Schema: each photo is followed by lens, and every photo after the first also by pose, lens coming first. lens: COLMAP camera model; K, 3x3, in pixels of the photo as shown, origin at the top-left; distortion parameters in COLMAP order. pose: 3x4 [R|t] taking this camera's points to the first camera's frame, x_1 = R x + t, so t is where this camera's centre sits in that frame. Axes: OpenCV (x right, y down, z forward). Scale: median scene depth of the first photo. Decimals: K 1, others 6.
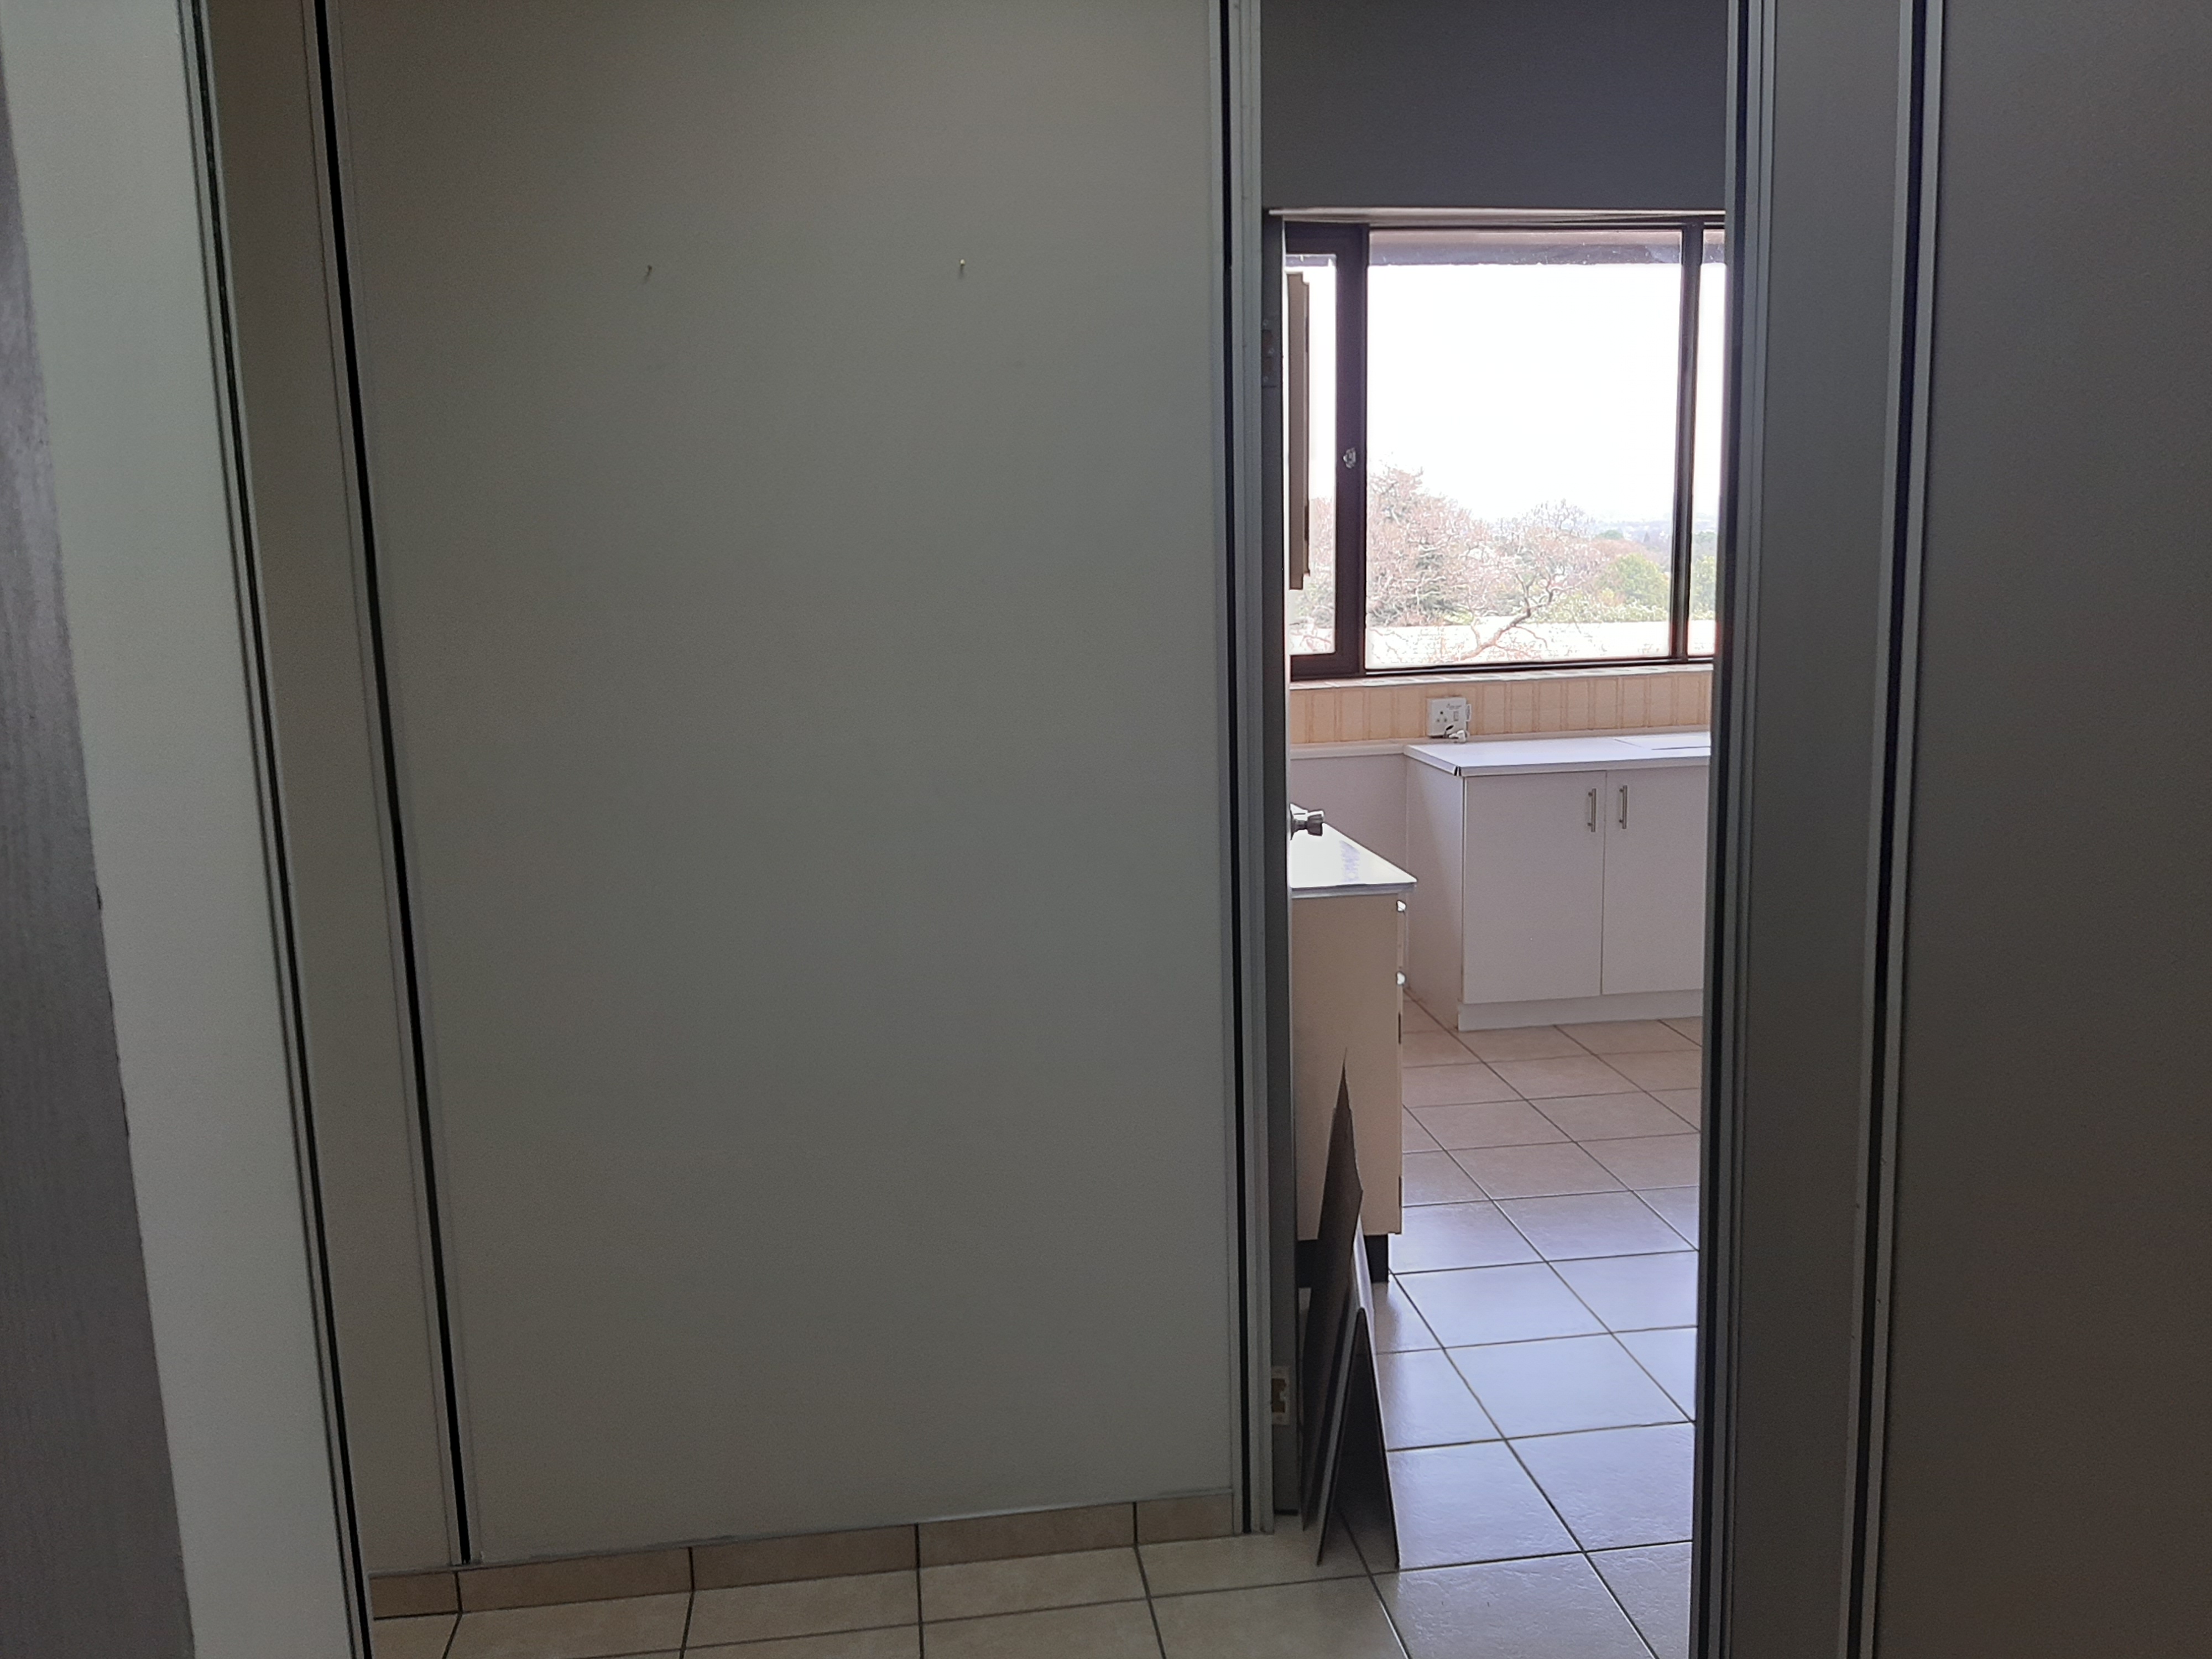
lens RADIAL K [[1726.7, 0, 1113.7], [0, 1726.7, 818.5], [0, 0, 1]] dist [0.039722, -0.001244]
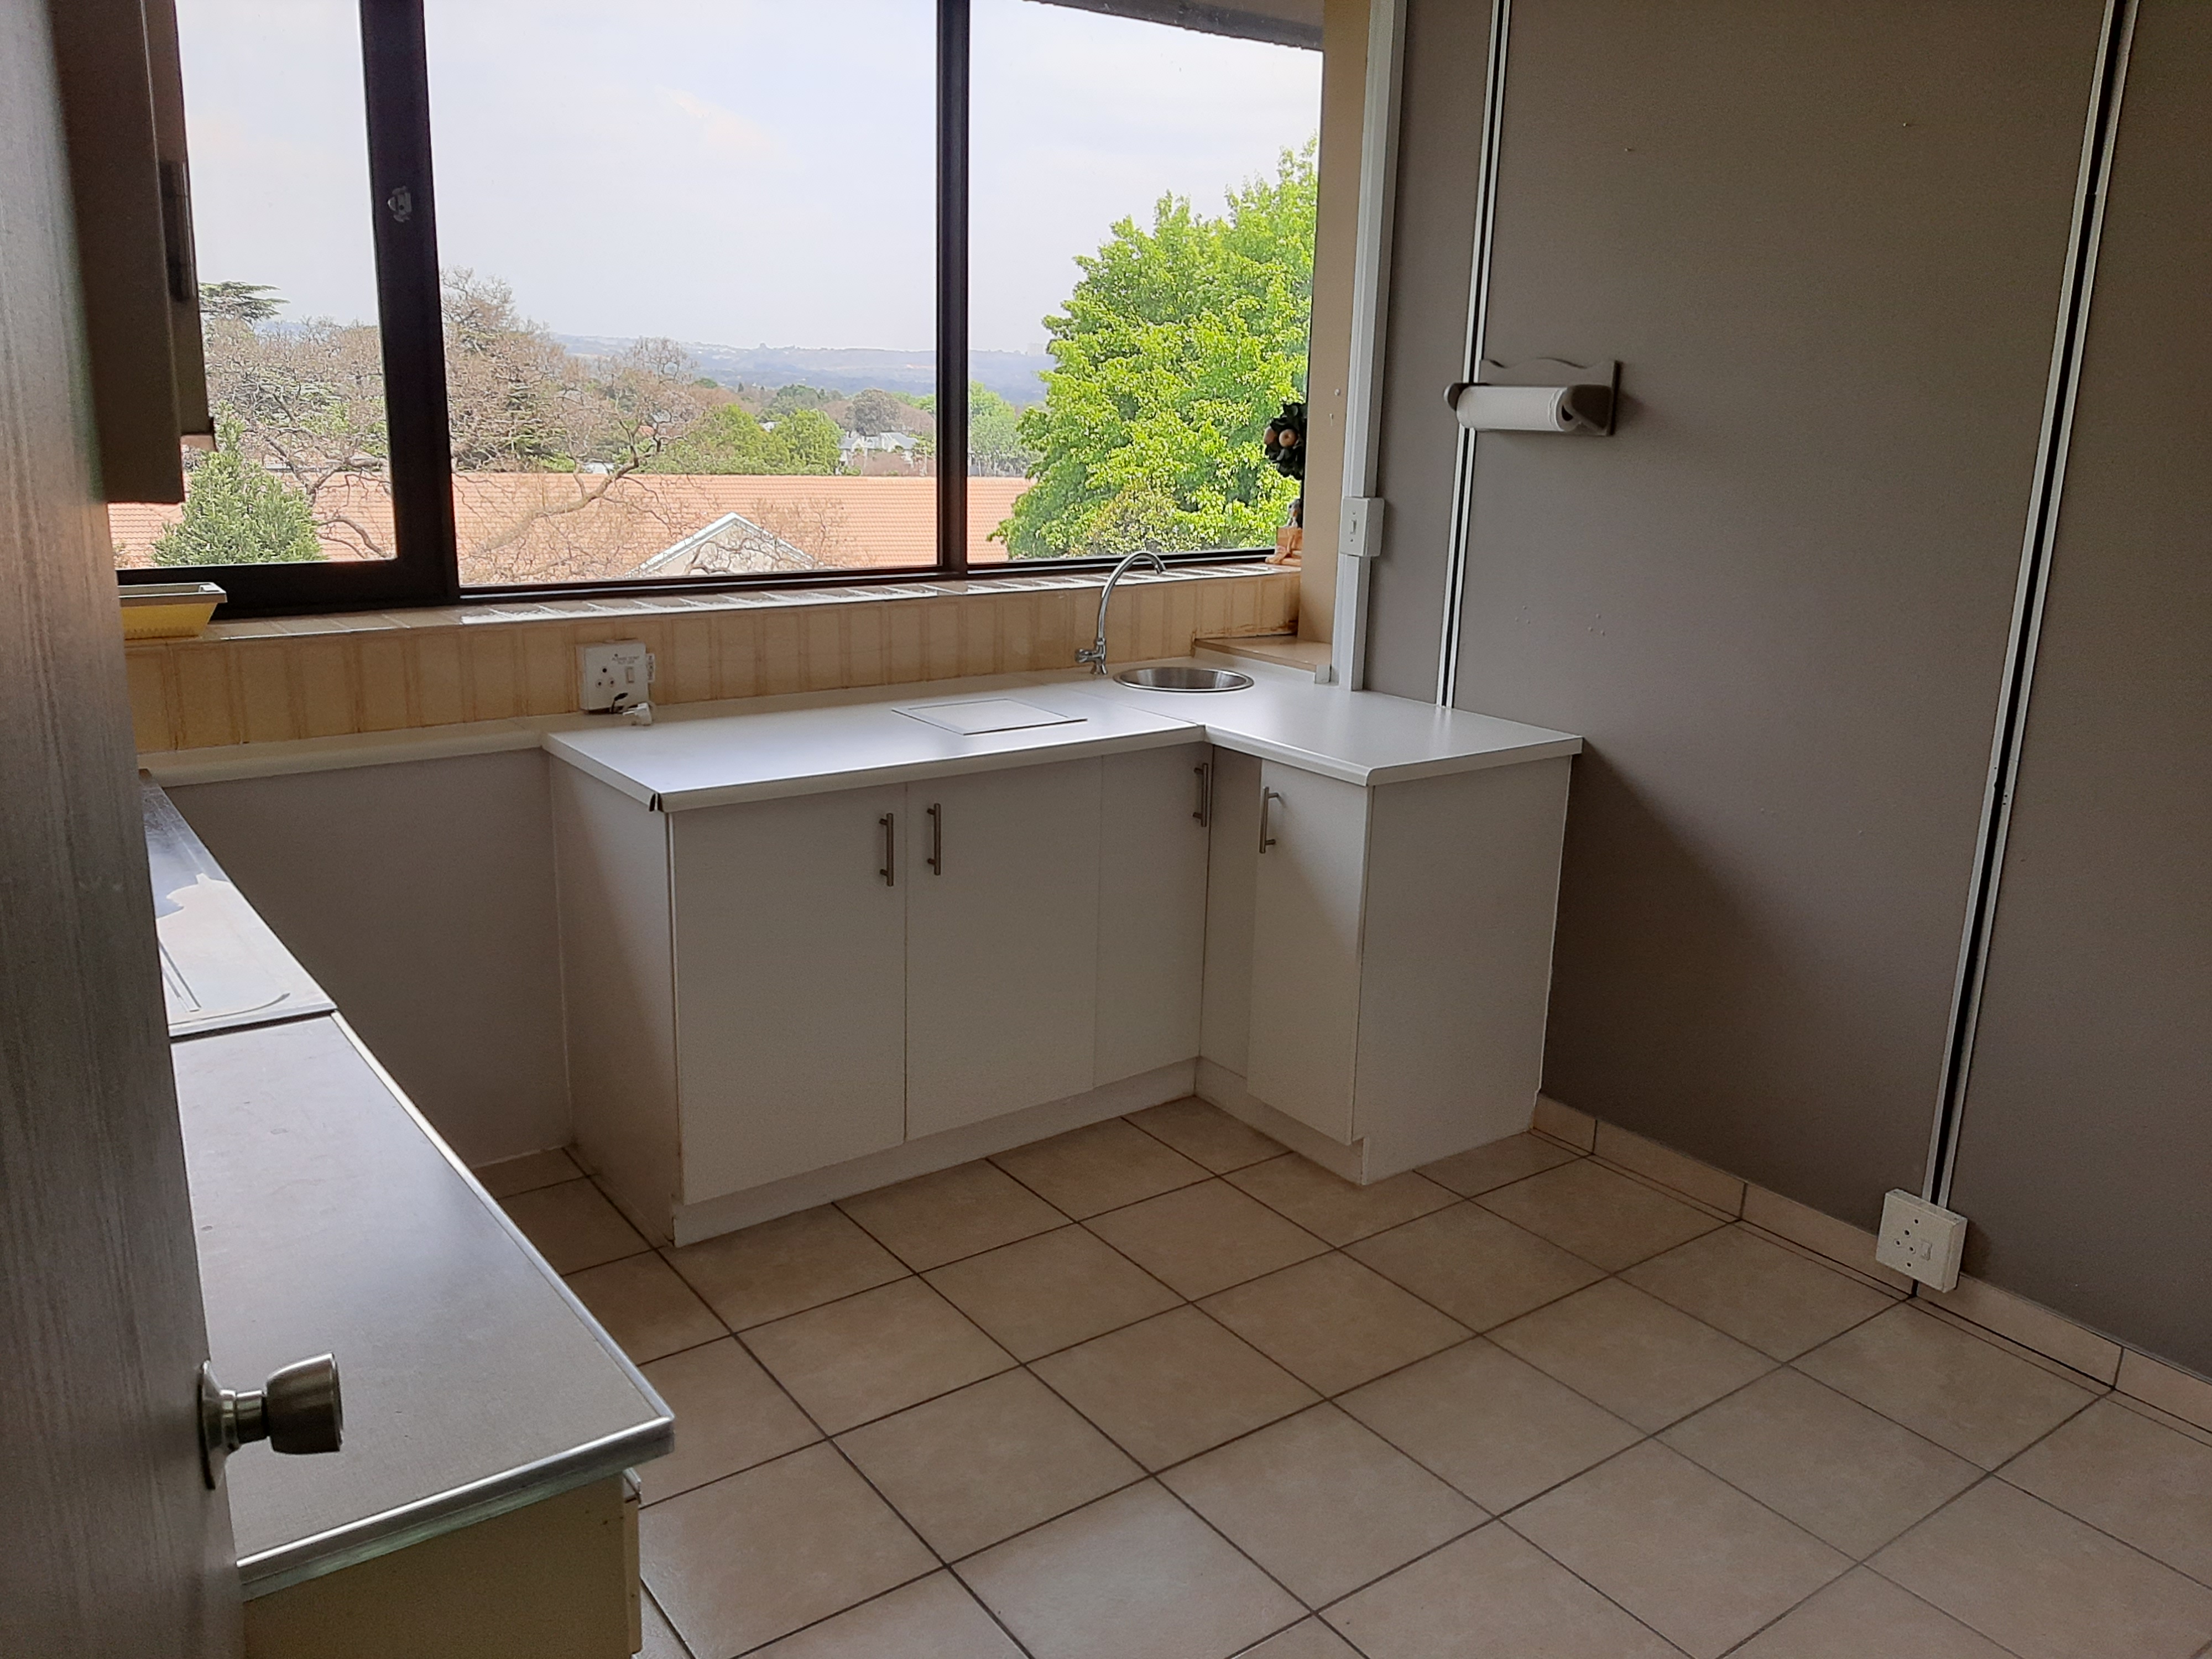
lens RADIAL K [[1726.7, 0, 1113.7], [0, 1726.7, 818.5], [0, 0, 1]] dist [0.039722, -0.001244]
pose [[0.876986, -0.070918, 0.475254, 0.056870], [0.030320, 0.995245, 0.092563, -0.057593], [-0.479559, -0.066767, 0.874966, 0.387899]]
